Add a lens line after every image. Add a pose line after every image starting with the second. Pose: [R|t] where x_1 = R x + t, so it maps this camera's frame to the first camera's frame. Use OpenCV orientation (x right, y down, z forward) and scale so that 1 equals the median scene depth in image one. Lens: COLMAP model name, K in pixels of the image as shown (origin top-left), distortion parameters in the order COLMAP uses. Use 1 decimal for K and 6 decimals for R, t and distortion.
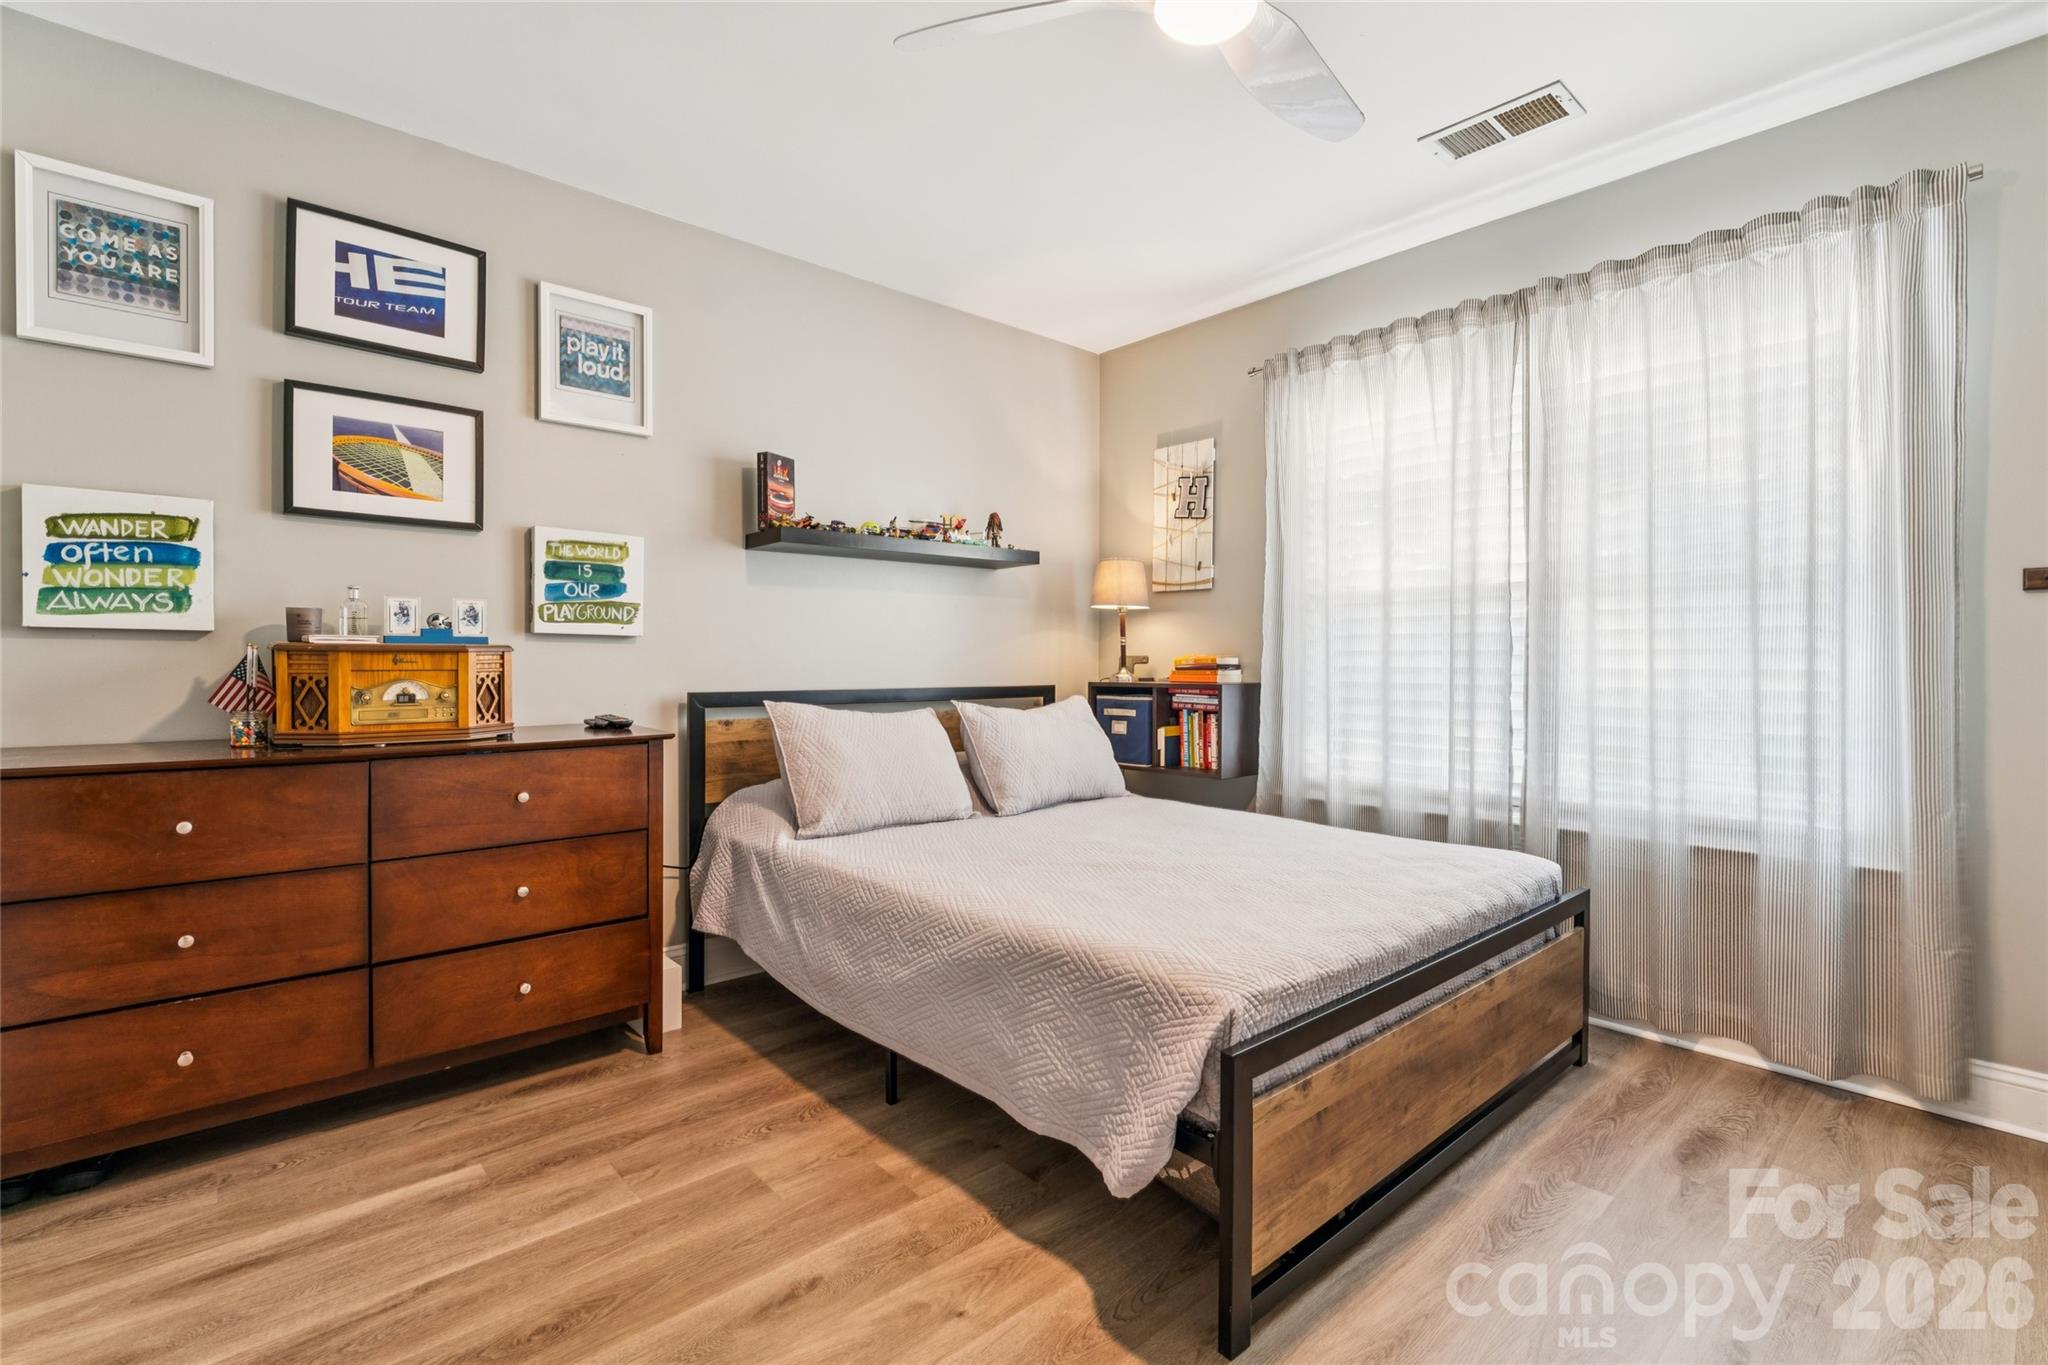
lens RADIAL K [[931.1, 0, 1026.1], [0, 931.1, 668.2], [0, 0, 1]] dist [0.002506, -0.000355]
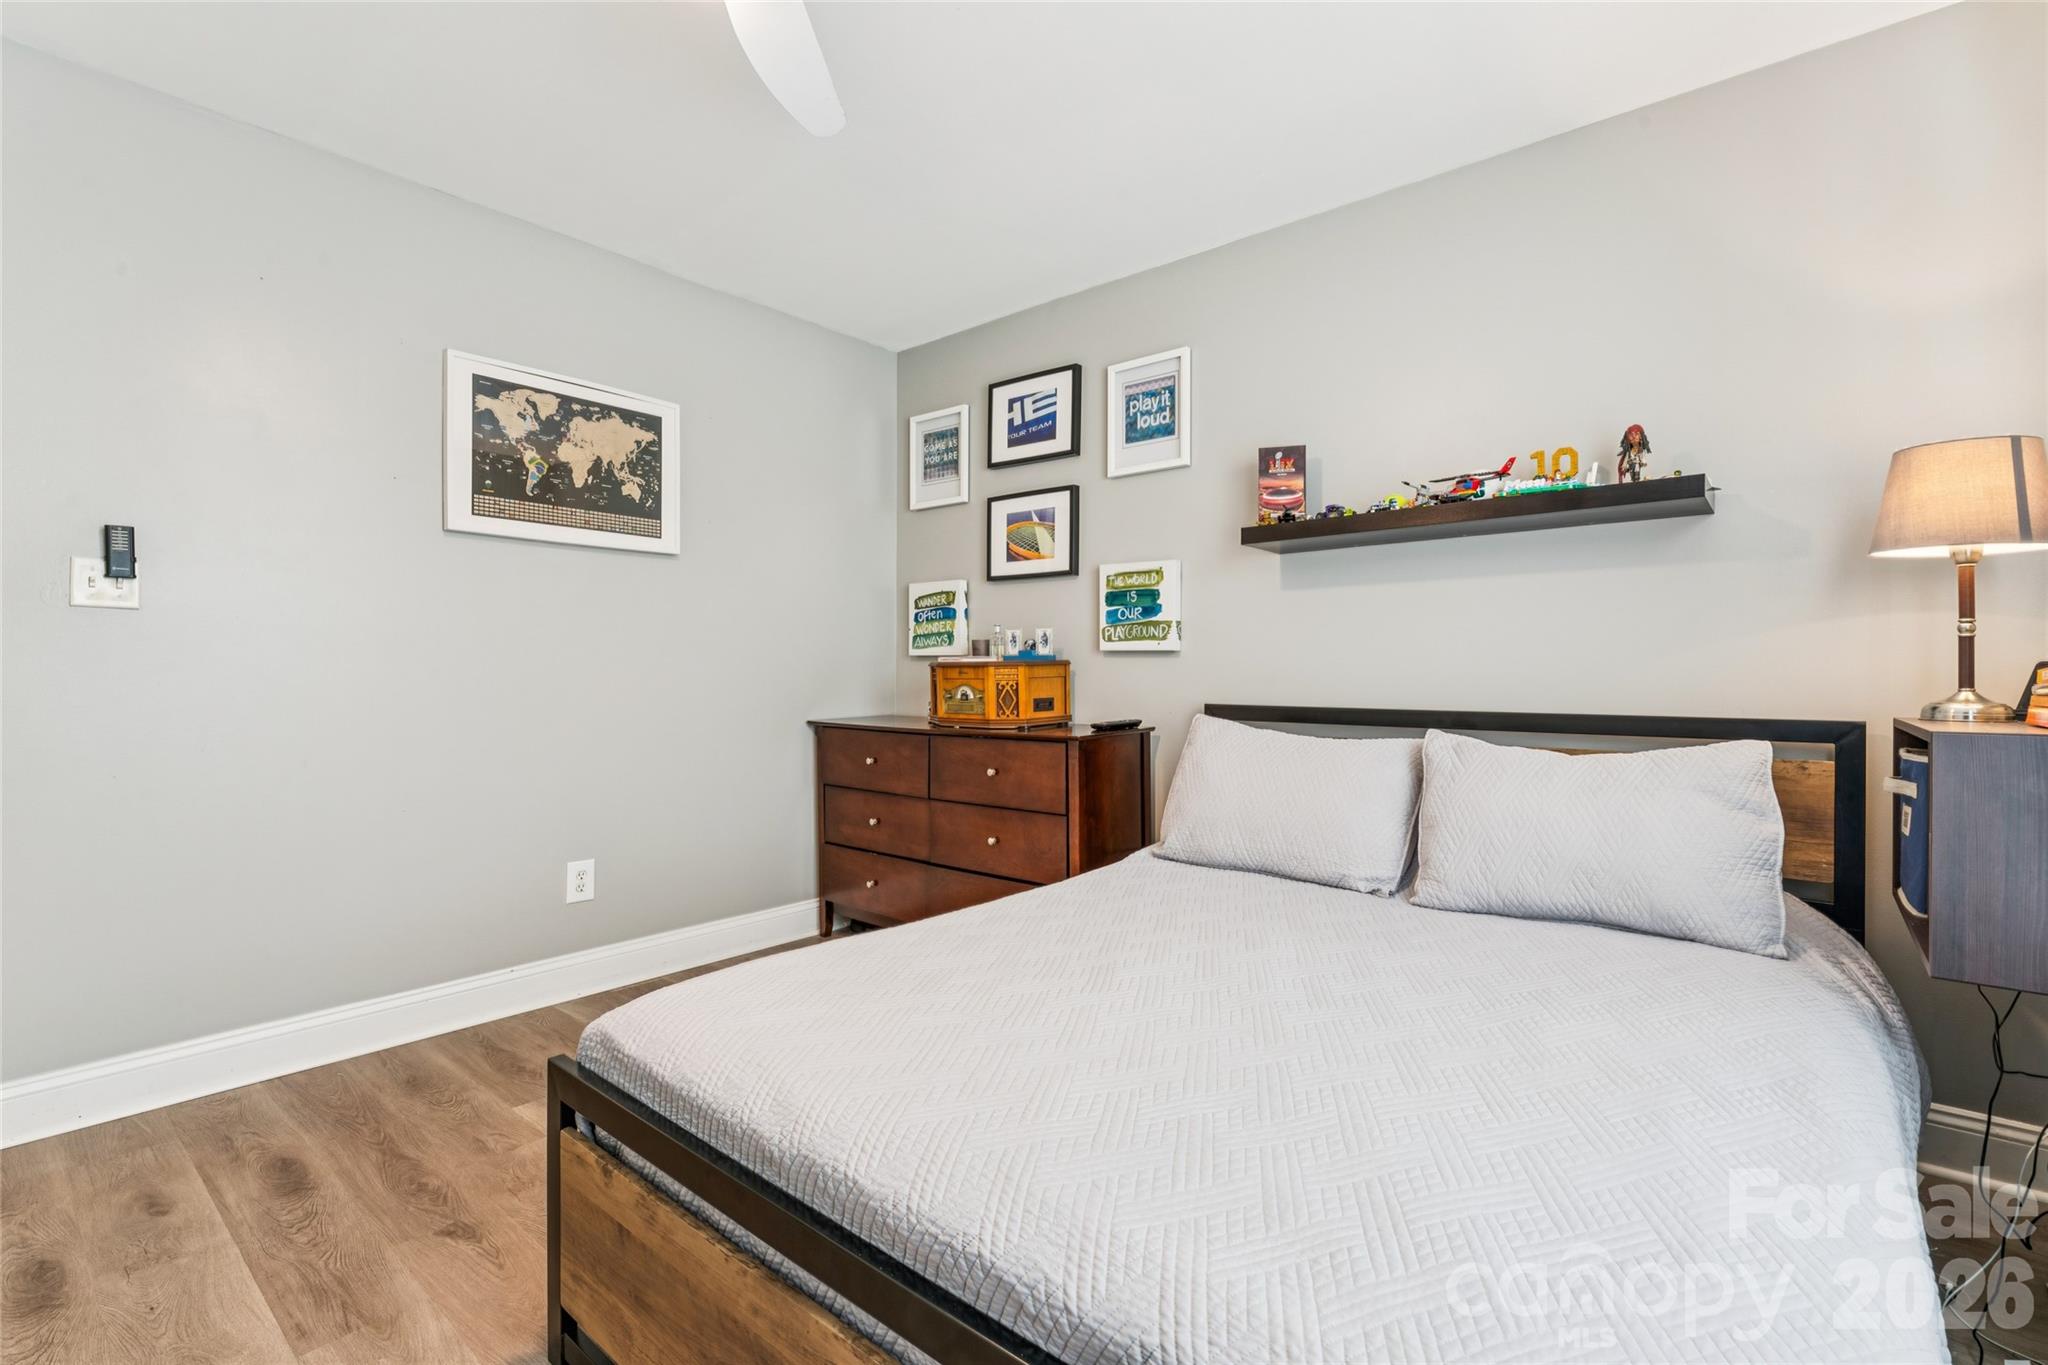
lens RADIAL K [[931.1, 0, 1024.1], [0, 931.1, 678.1], [0, 0, 1]] dist [0.002506, -0.000355]
pose [[0.138958, 0.003742, -0.990291, 0.729253], [-0.008869, 0.999957, 0.002534, -0.003479], [0.990259, 0.008431, 0.138985, 0.759383]]
